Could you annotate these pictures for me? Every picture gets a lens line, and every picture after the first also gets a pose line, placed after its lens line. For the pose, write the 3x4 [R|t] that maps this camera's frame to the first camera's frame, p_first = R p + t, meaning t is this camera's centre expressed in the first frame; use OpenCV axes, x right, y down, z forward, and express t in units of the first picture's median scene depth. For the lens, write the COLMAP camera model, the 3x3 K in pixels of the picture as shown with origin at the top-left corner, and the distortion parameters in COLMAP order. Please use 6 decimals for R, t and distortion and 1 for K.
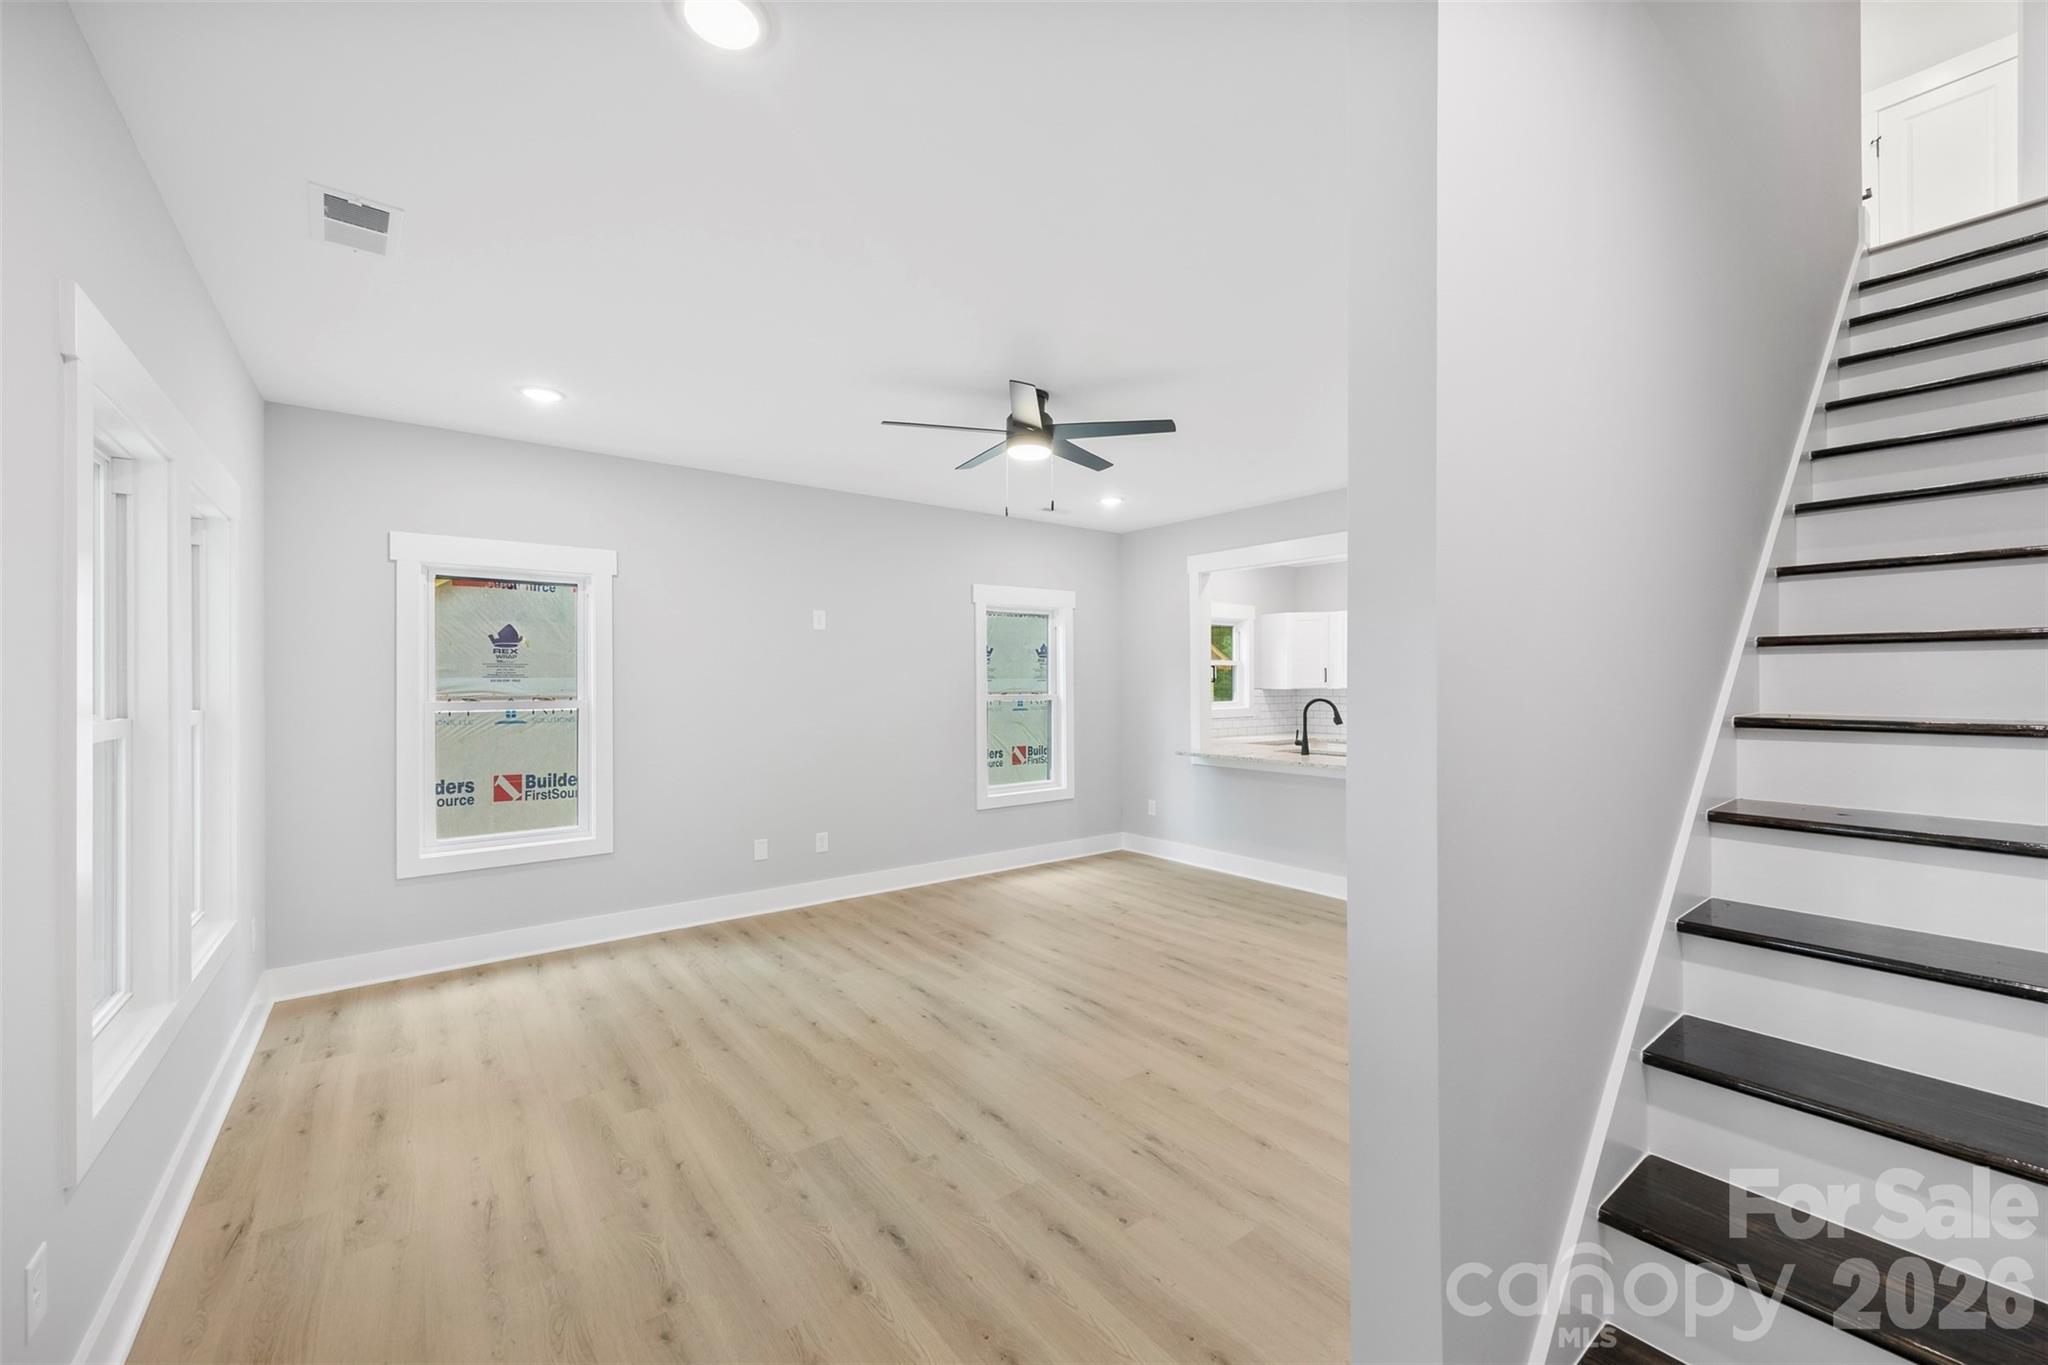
lens RADIAL K [[800.3, 0, 1027.5], [0, 800.3, 682.8], [0, 0, 1]] dist [0.000851, 0.000250]
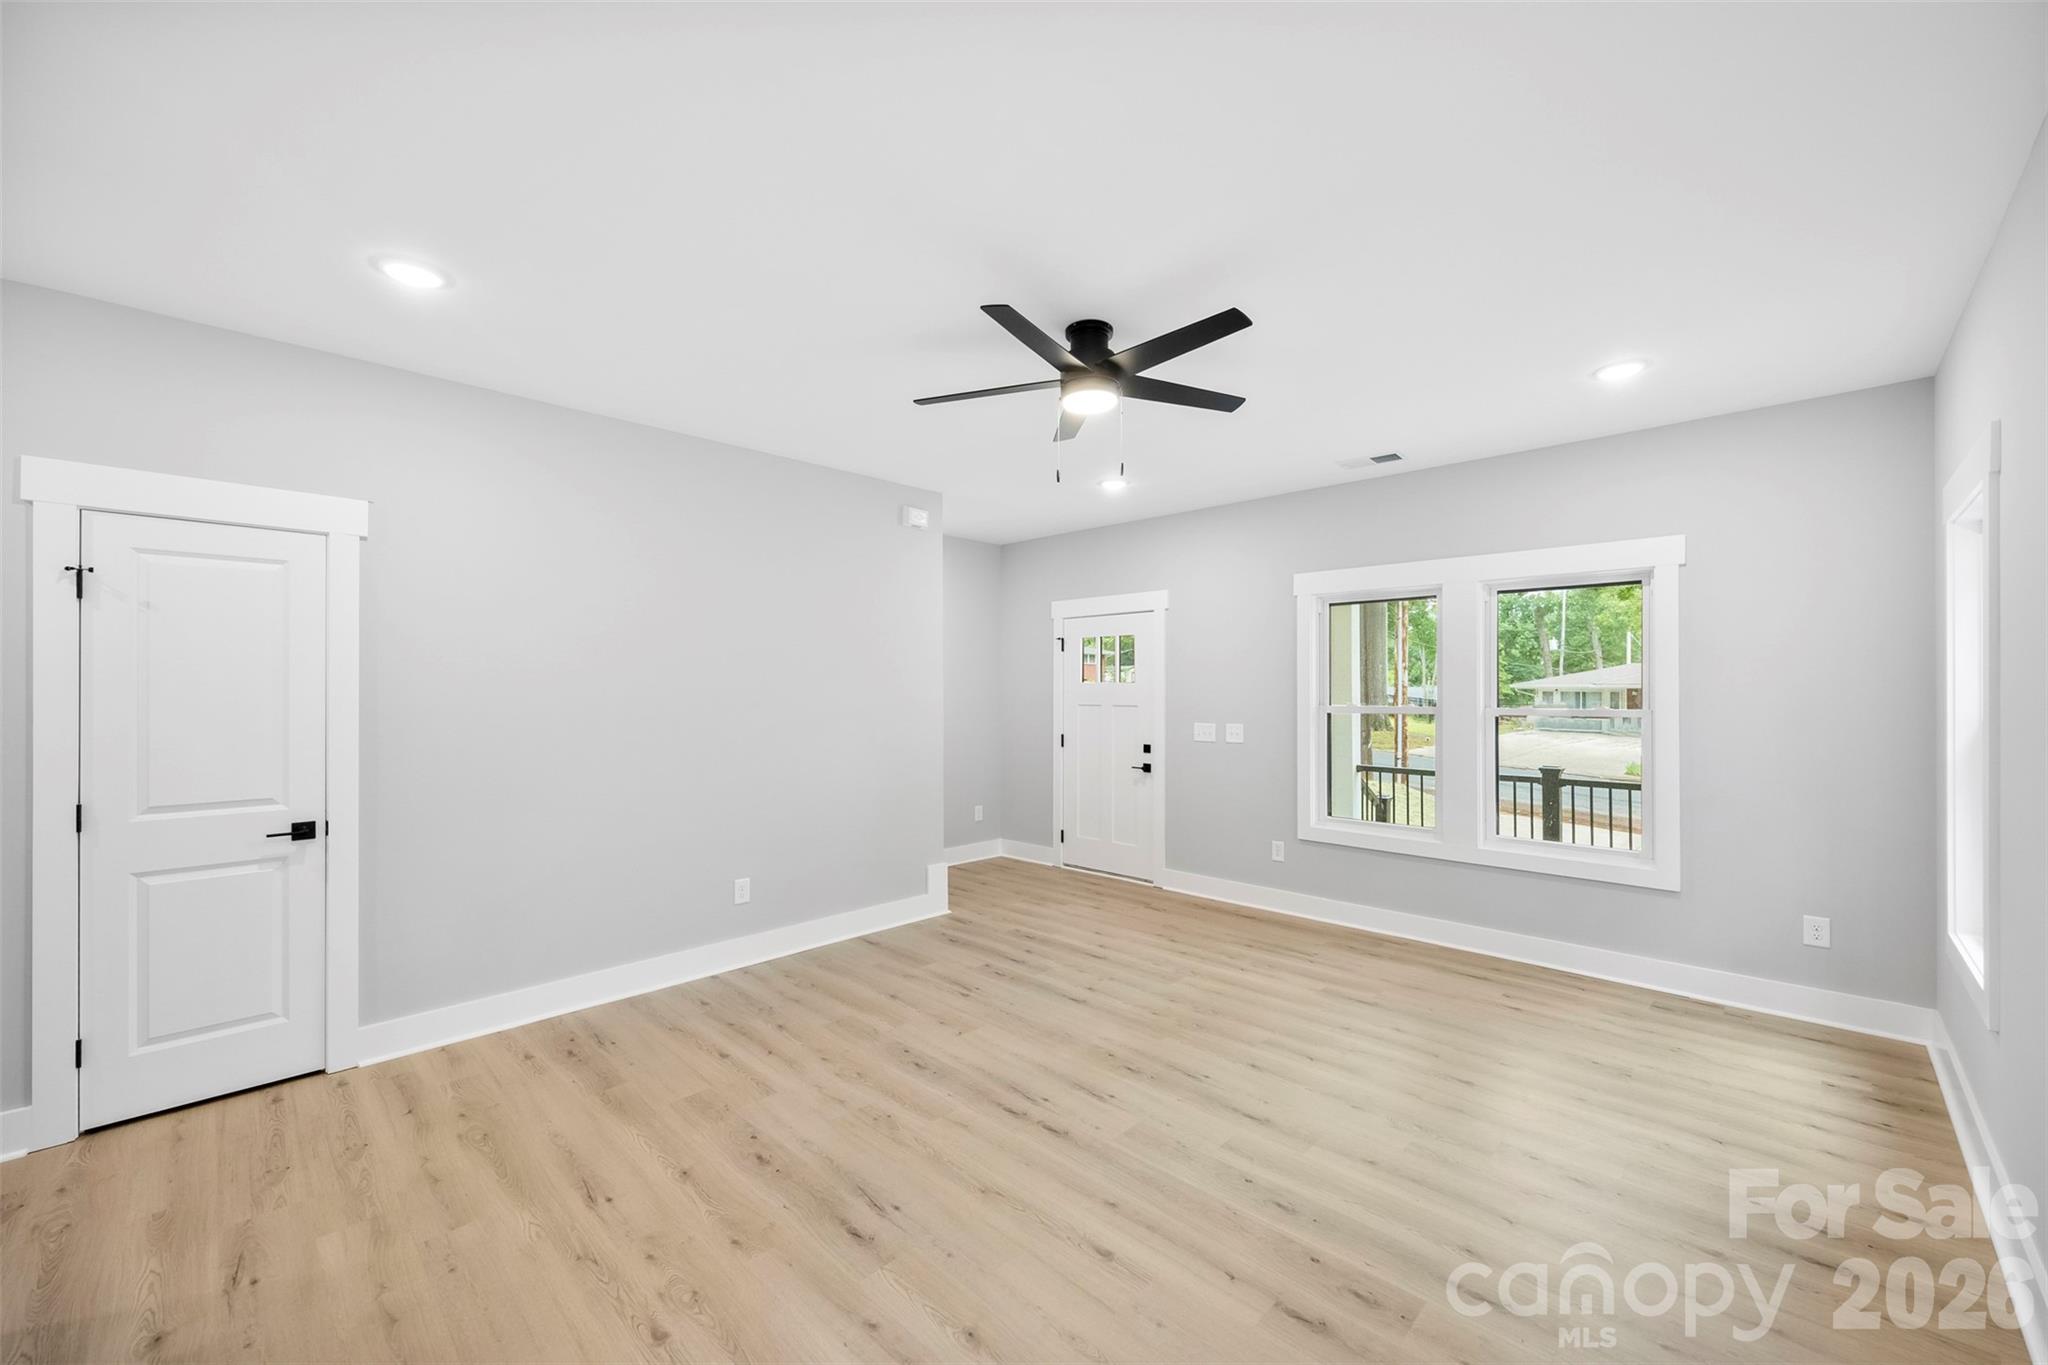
lens RADIAL K [[800.3, 0, 1037.9], [0, 800.3, 695.2], [0, 0, 1]] dist [0.000851, 0.000250]
pose [[-0.988390, 0.003919, -0.151889, 0.146849], [0.002785, 0.999967, 0.007674, -0.001555], [0.151914, 0.007162, -0.988368, 1.486400]]
